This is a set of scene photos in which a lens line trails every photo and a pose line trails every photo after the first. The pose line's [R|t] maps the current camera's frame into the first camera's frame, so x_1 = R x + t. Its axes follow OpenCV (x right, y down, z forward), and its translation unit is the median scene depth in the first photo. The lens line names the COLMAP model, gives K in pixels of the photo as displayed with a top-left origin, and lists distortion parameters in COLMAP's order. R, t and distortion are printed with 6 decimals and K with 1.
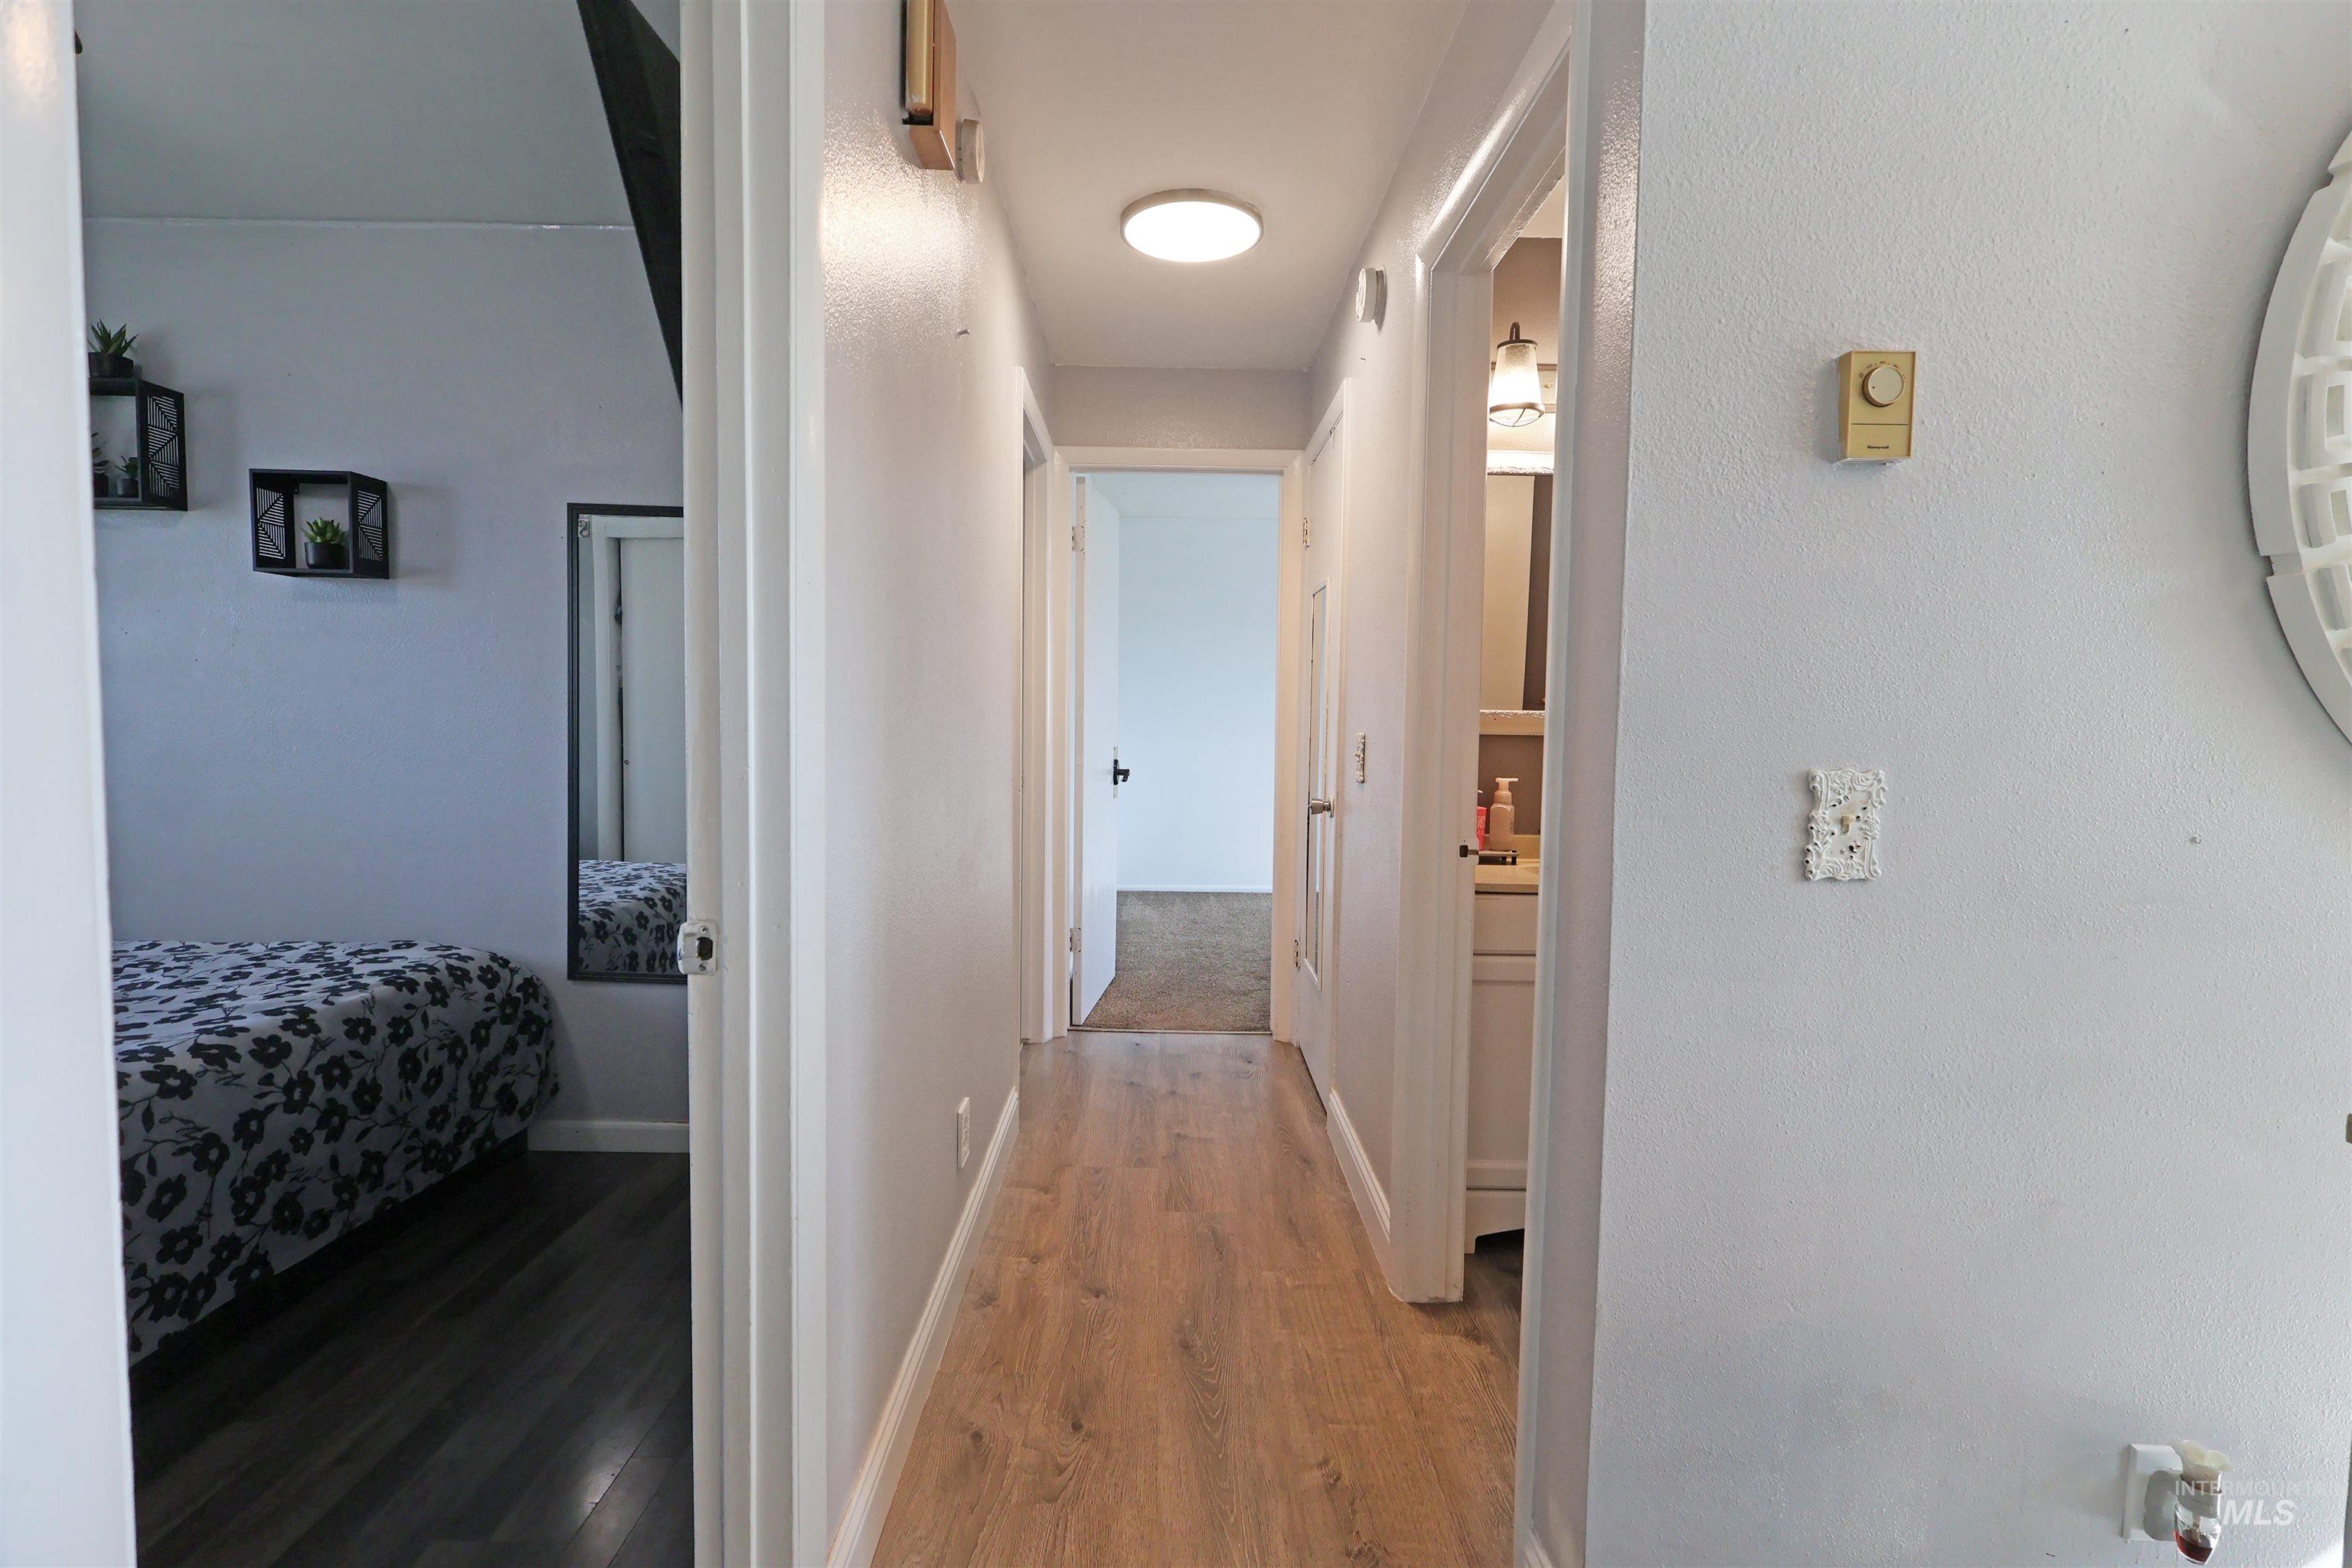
lens RADIAL K [[1068.0, 0, 1168.8], [0, 1068.0, 781.5], [0, 0, 1]] dist [-0.001808, 0.000272]
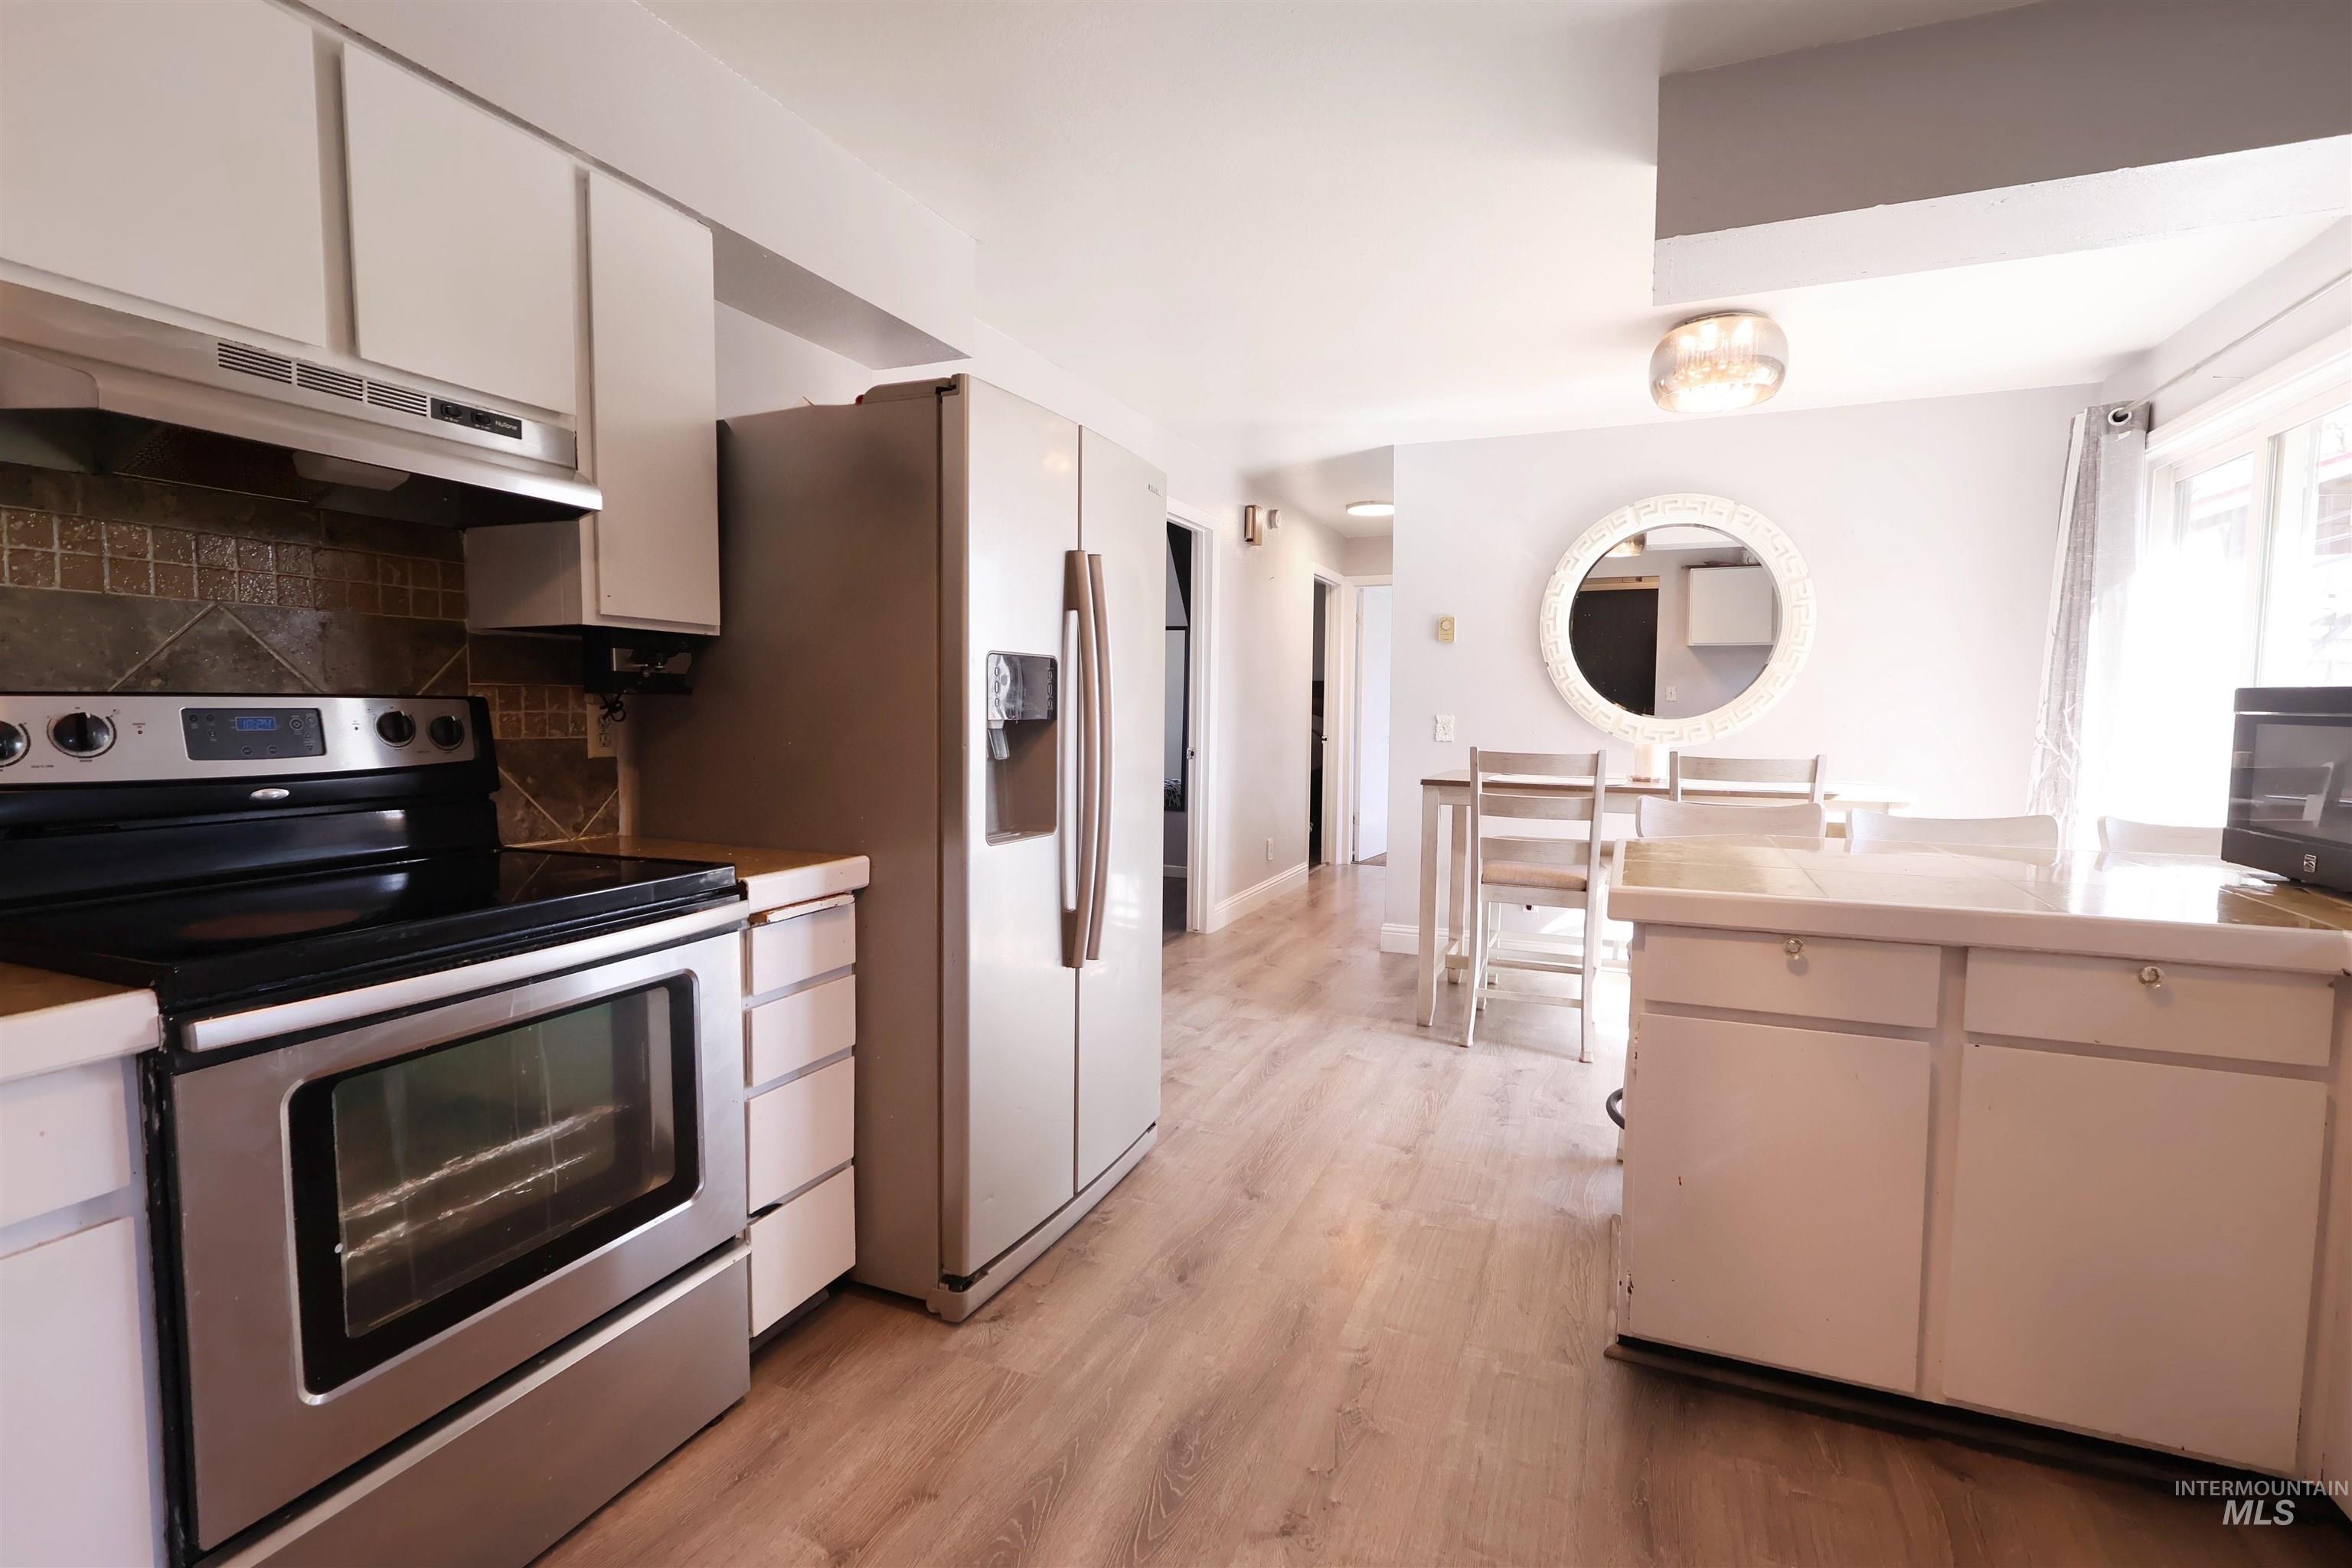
lens RADIAL K [[1068.0, 0, 1168.8], [0, 1068.0, 781.5], [0, 0, 1]] dist [-0.001808, 0.000272]
pose [[0.913578, 0.018806, -0.406228, 0.722158], [-0.017603, 0.999823, 0.006698, 0.128336], [0.406282, 0.001032, 0.913747, -1.744440]]
